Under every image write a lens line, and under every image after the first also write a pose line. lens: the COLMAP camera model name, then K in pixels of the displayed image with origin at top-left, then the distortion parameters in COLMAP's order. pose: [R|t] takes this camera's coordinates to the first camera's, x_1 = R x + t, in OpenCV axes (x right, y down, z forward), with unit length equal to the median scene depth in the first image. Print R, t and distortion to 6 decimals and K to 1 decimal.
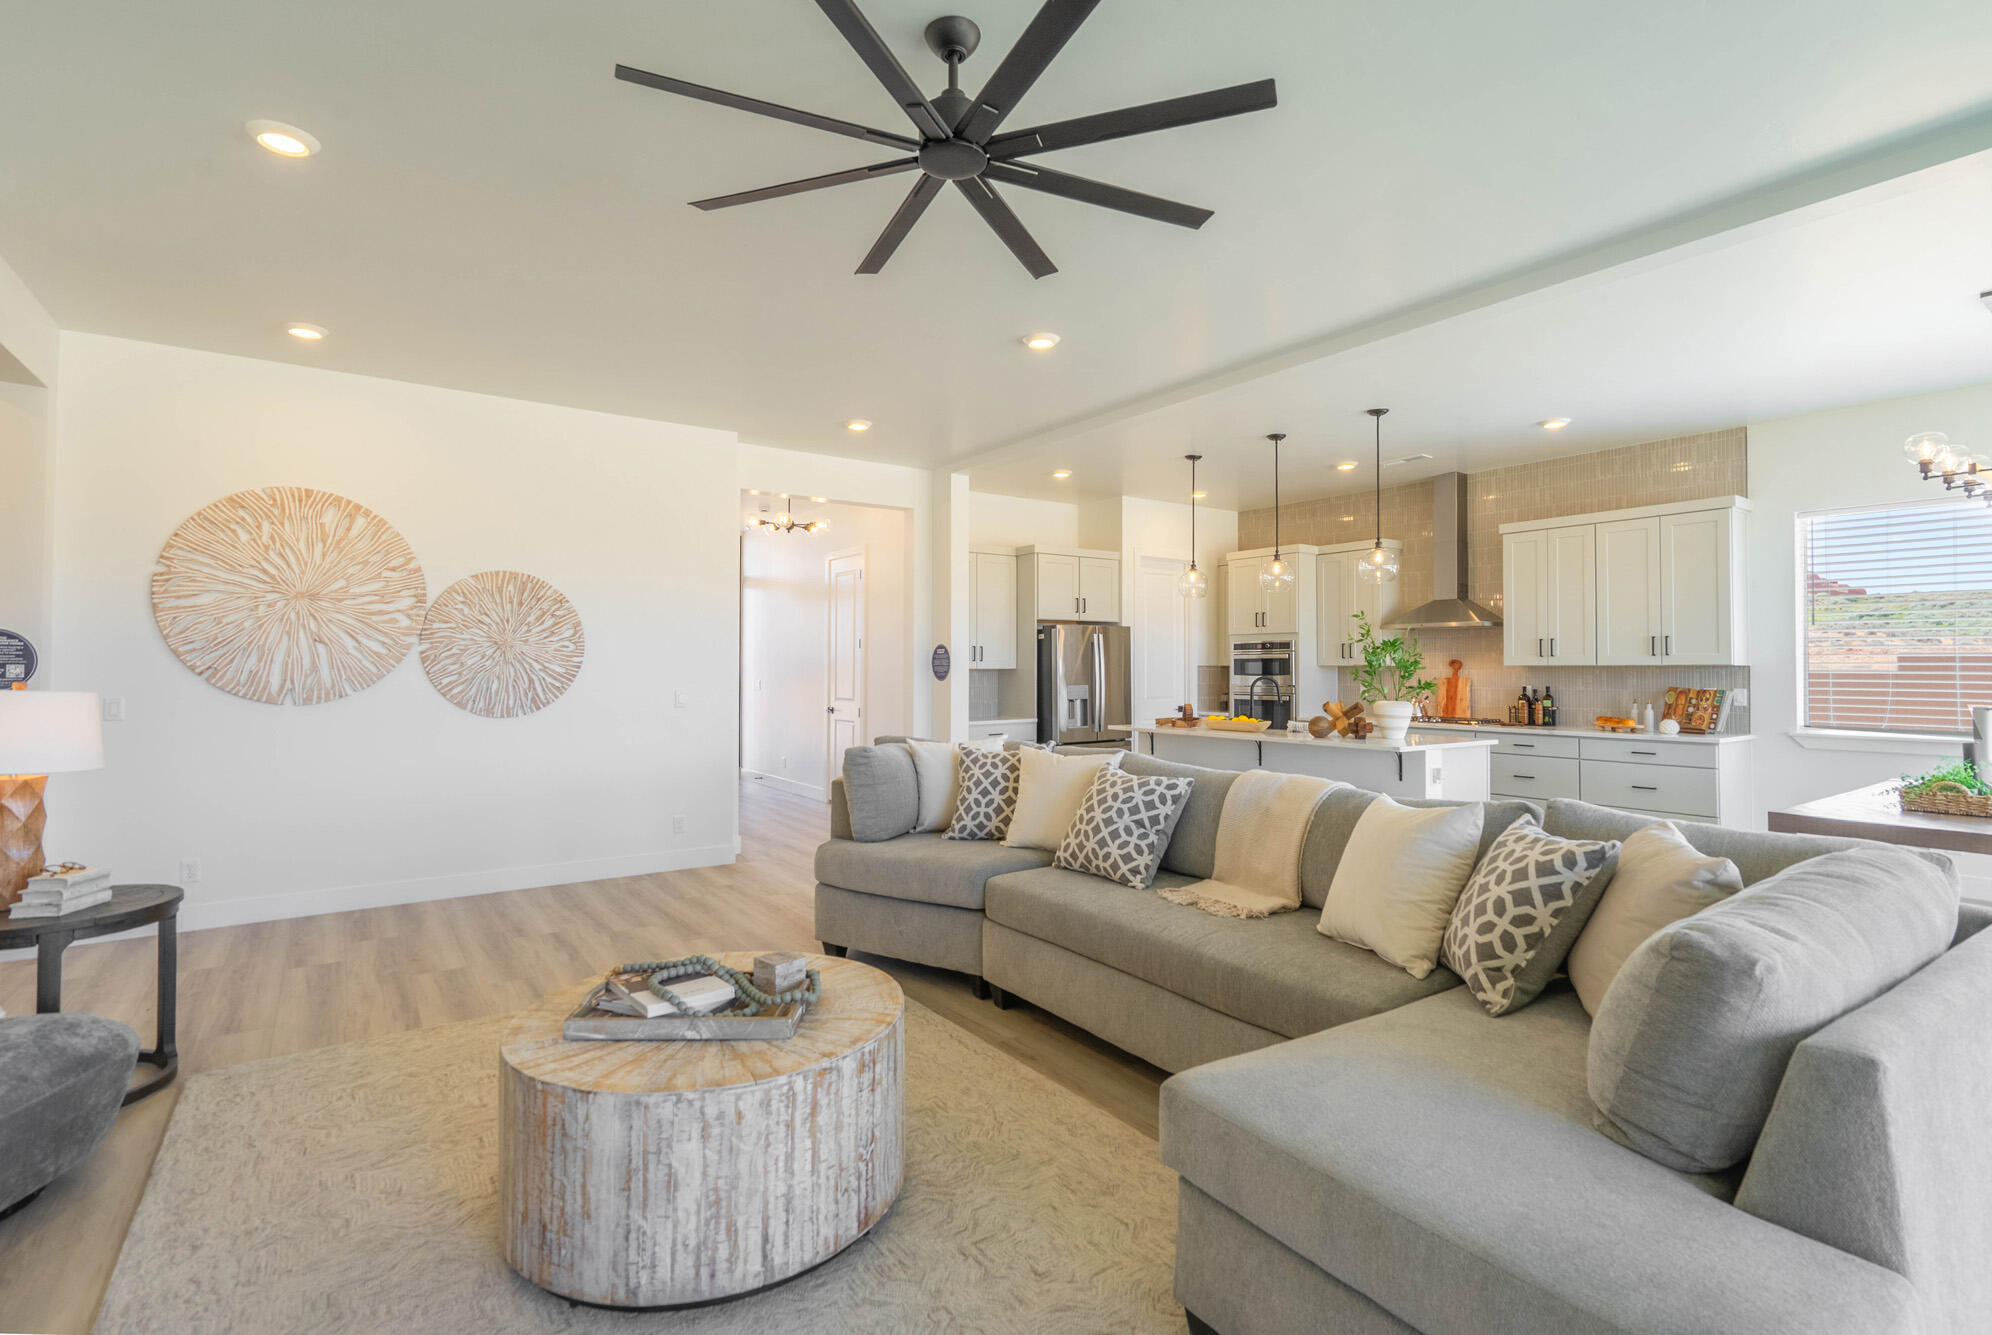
lens RADIAL K [[929.7, 0, 1007.1], [0, 929.7, 645.5], [0, 0, 1]] dist [-0.004227, 0.001071]
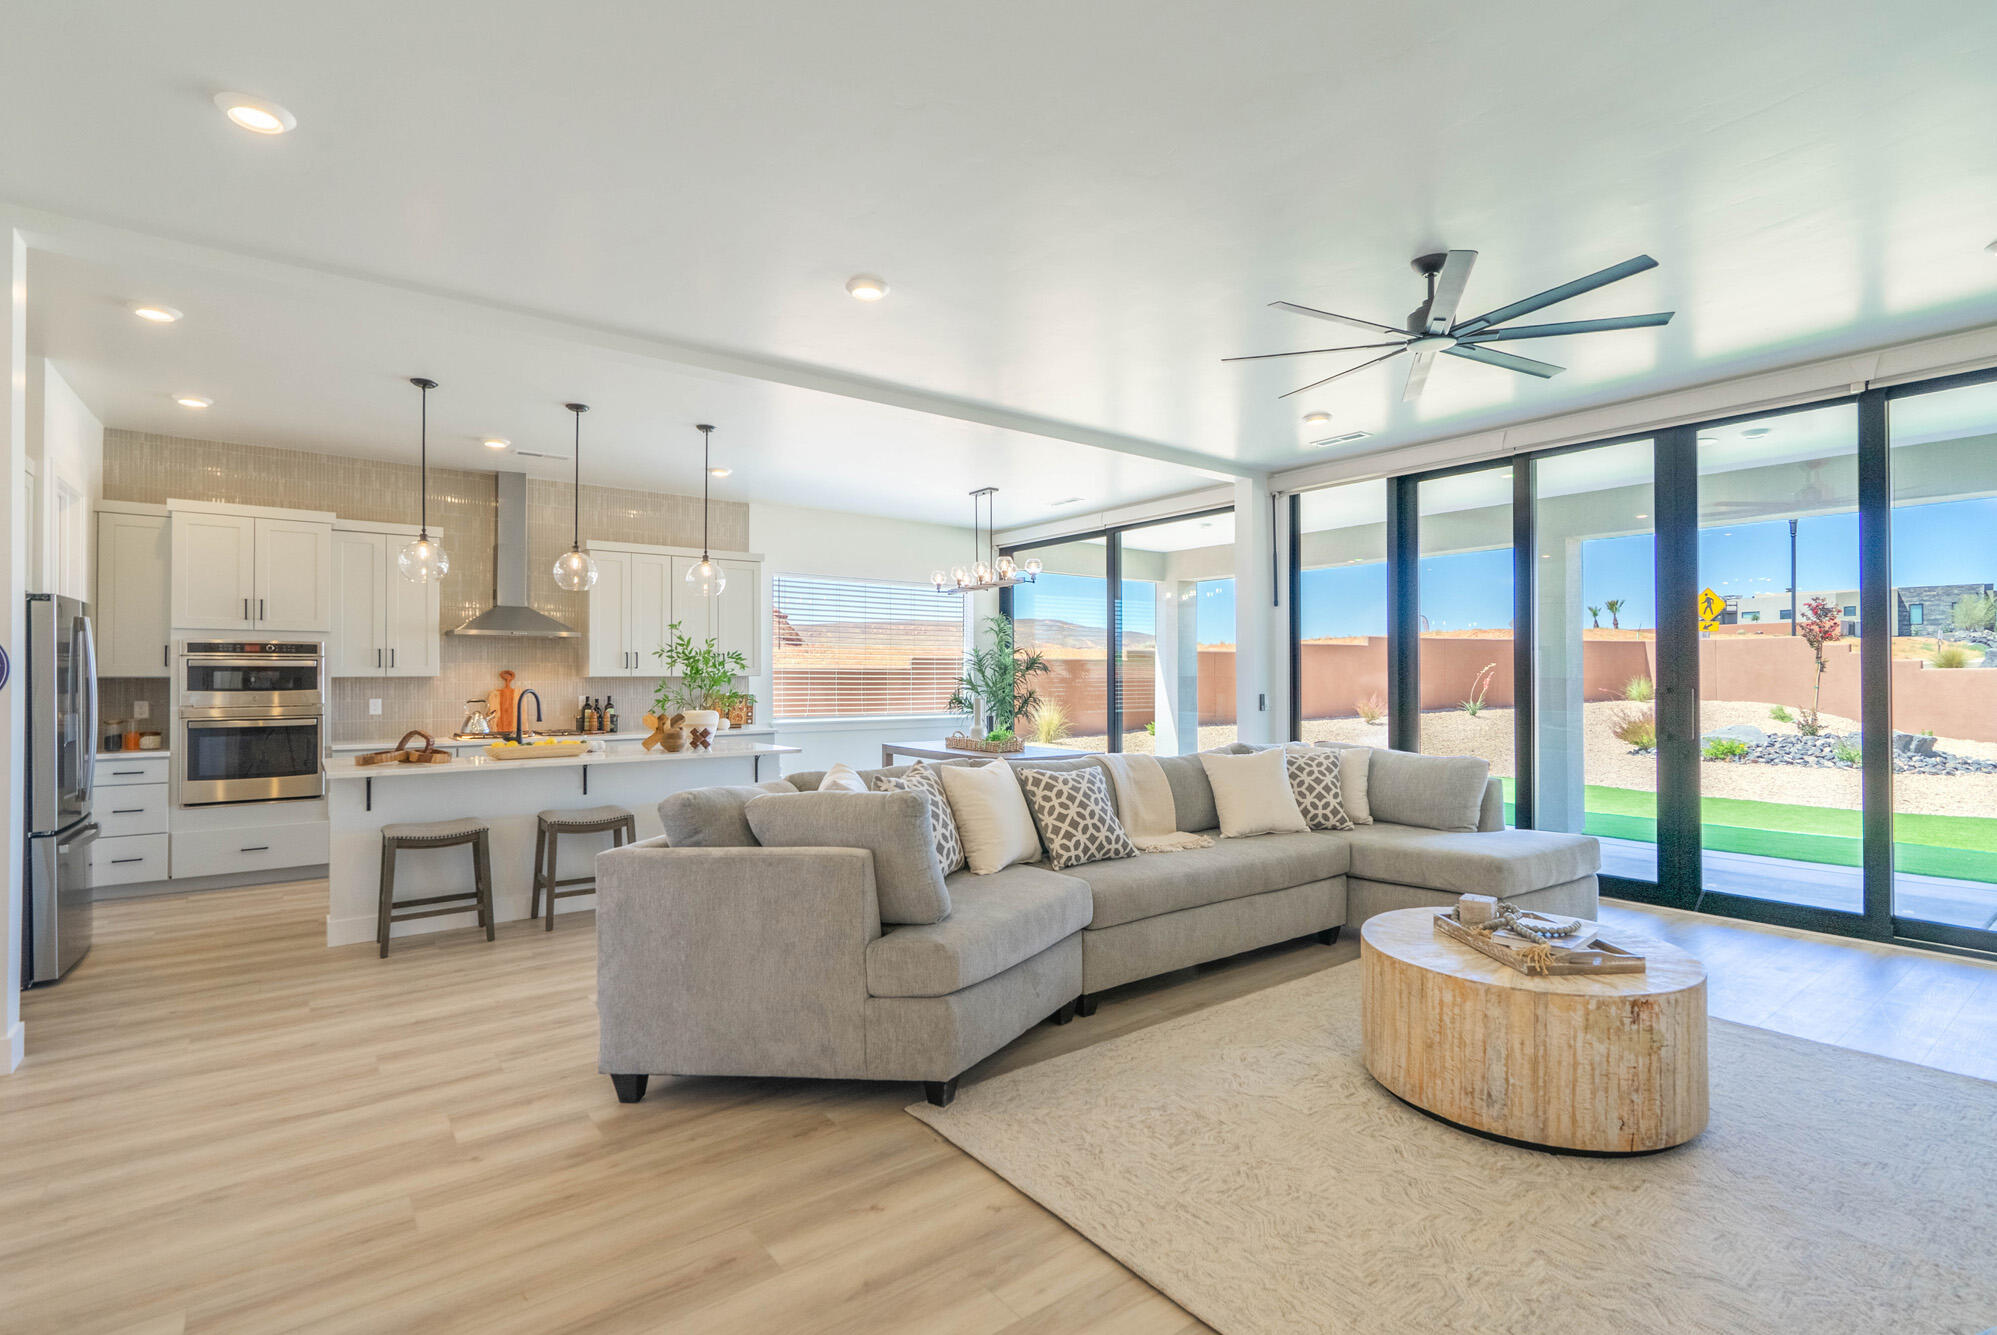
lens RADIAL K [[926.3, 0, 996.1], [0, 926.3, 670.5], [0, 0, 1]] dist [-0.000344, 0.000170]
pose [[-0.022676, 0.006898, 0.999719, -0.654890], [-0.020688, 0.999759, -0.007367, 0.016839], [-0.999529, -0.020849, -0.022528, 0.732943]]
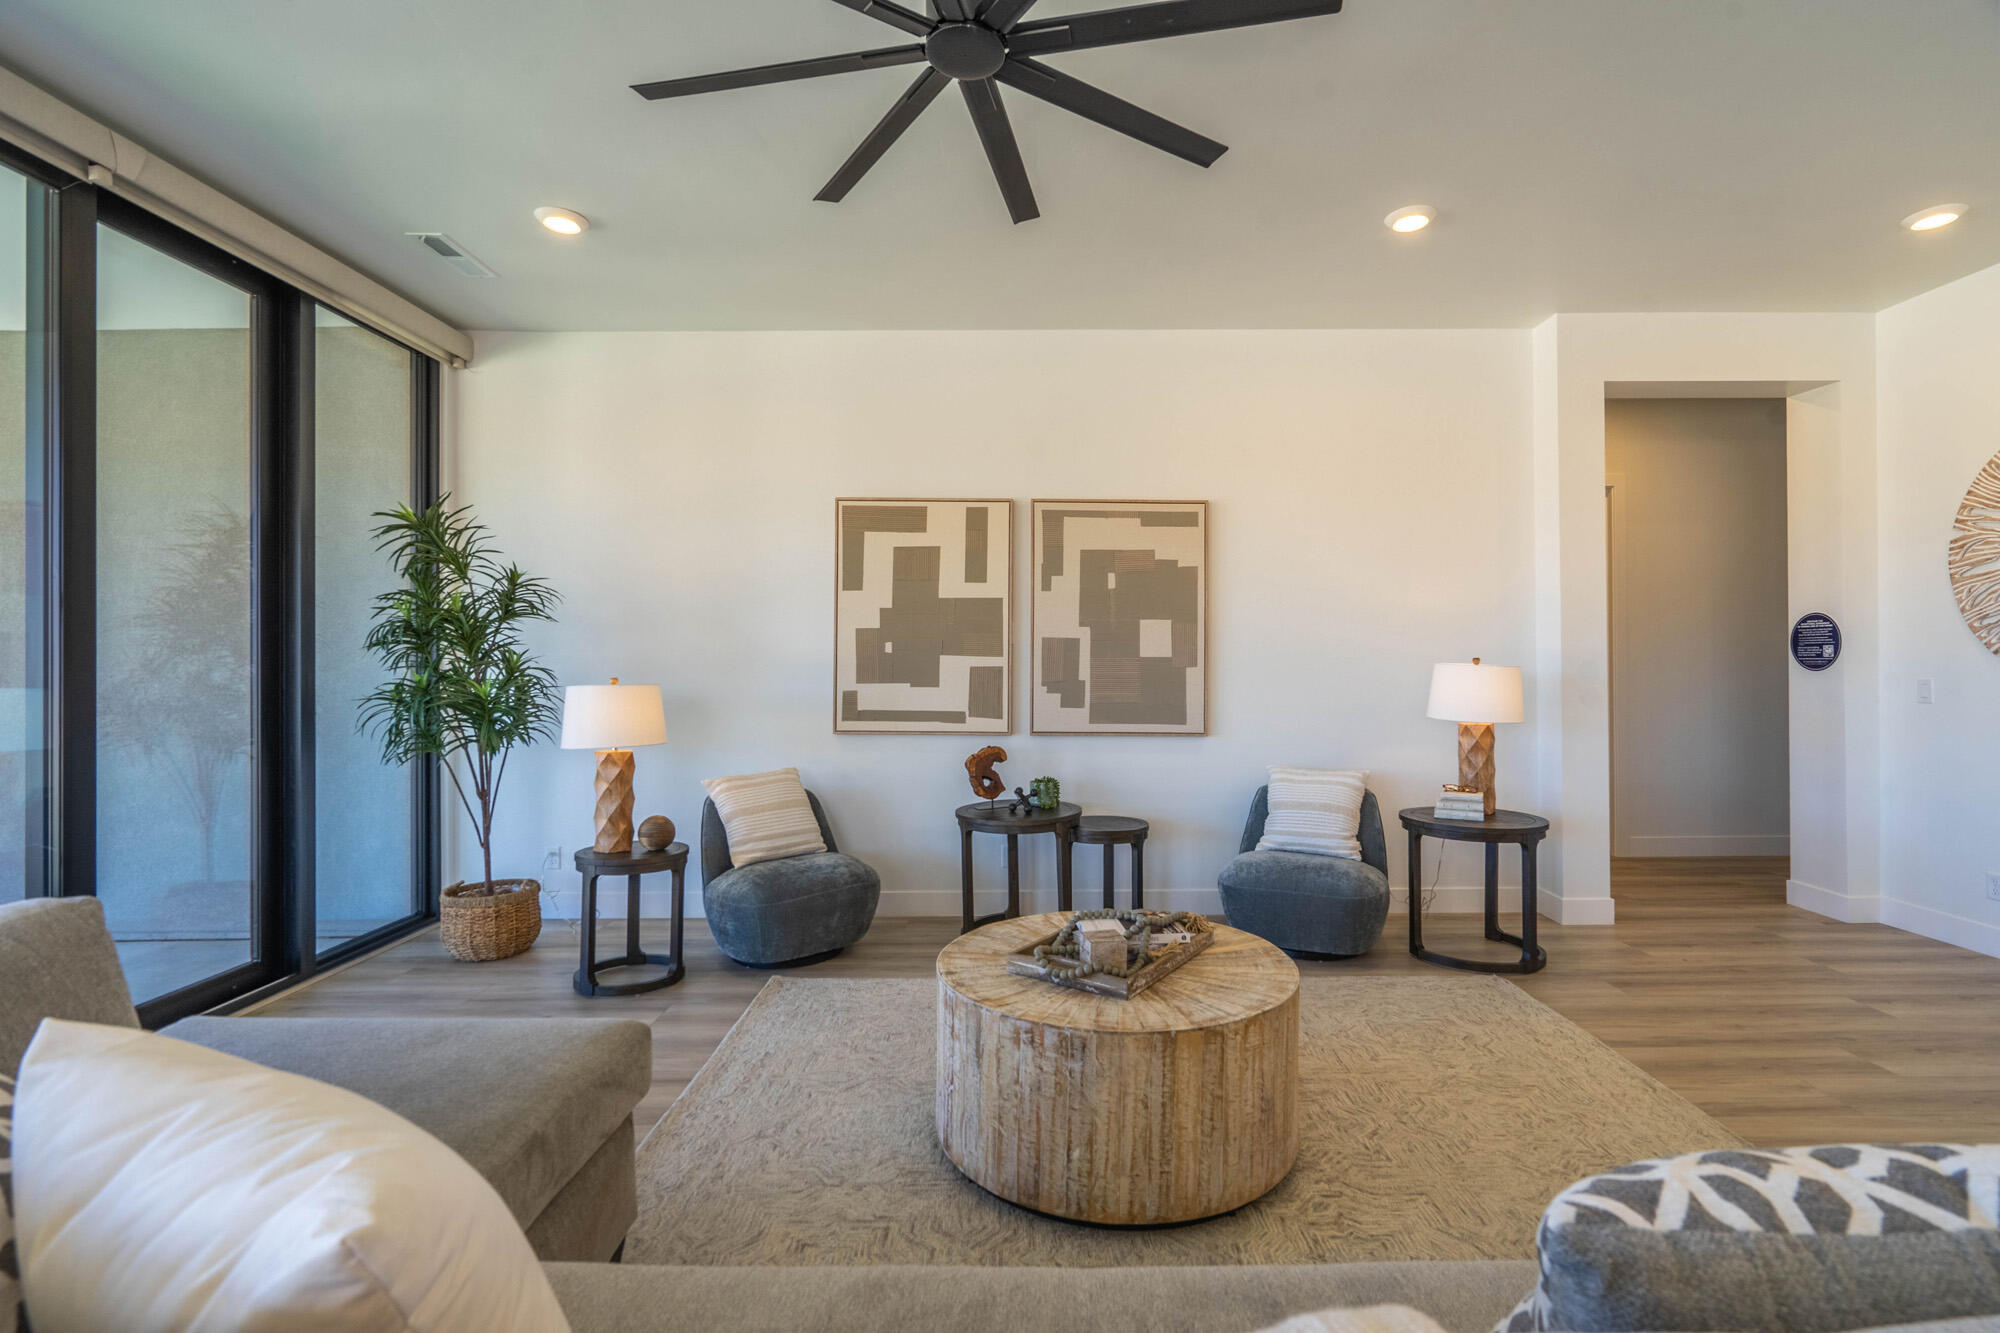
lens RADIAL K [[904.8, 0, 1027.0], [0, 904.8, 657.3], [0, 0, 1]] dist [-0.003025, 0.000483]
pose [[-0.579413, -0.000534, -0.815034, 0.248220], [0.022234, 0.999617, -0.016461, 0.024088], [0.814731, -0.027660, -0.579179, 0.640518]]
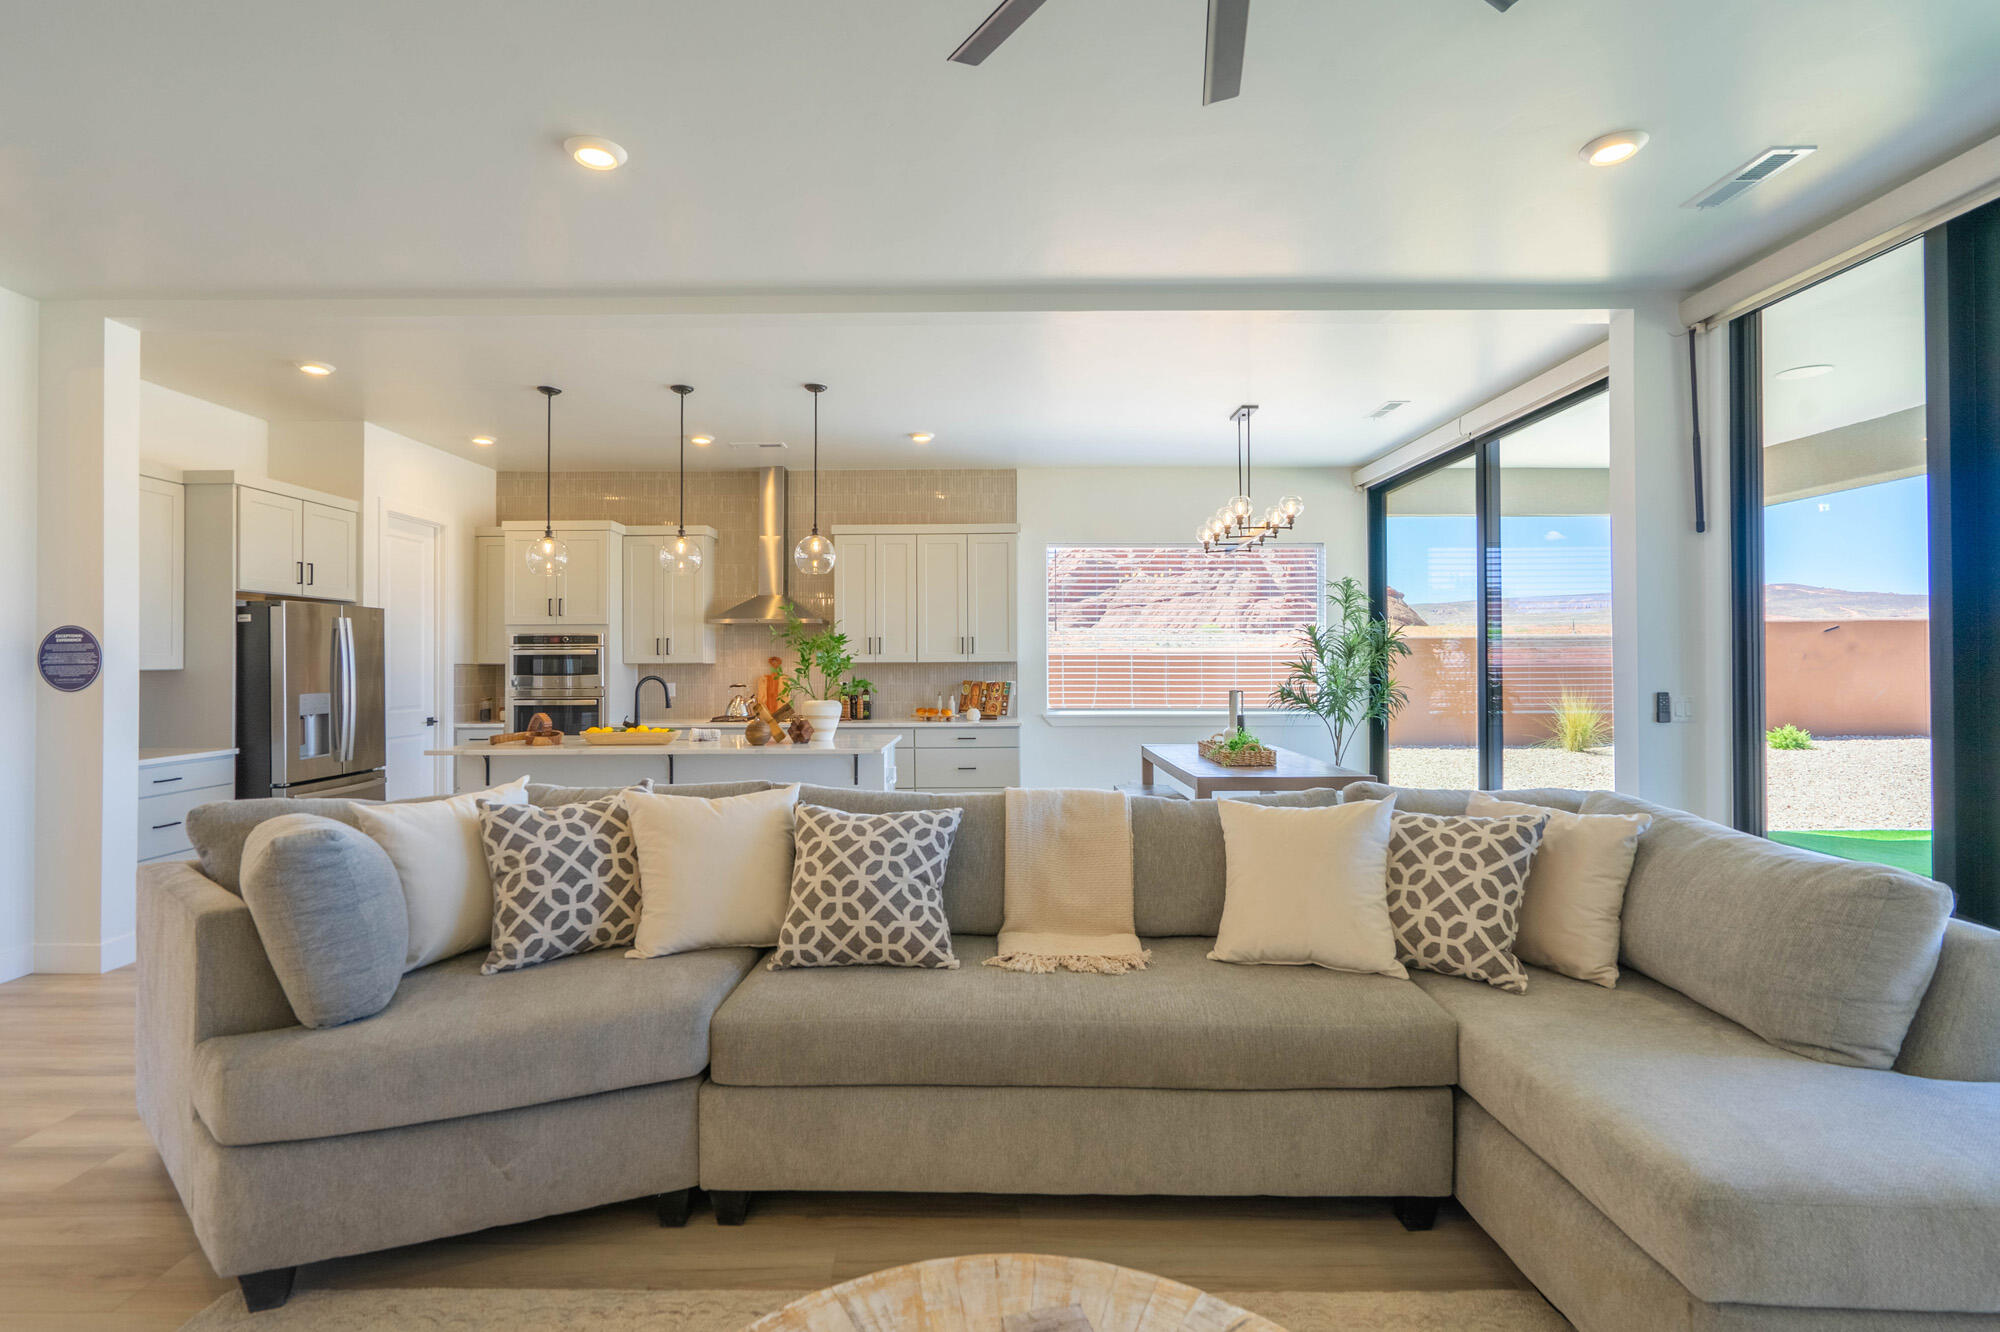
lens RADIAL K [[934.6, 0, 982.8], [0, 934.6, 653.5], [0, 0, 1]] dist [-0.002943, 0.000633]
pose [[0.589790, 0.006160, 0.807533, -0.262708], [-0.014288, 0.999894, 0.002809, 0.007936], [-0.807431, -0.013195, 0.589815, 0.331500]]
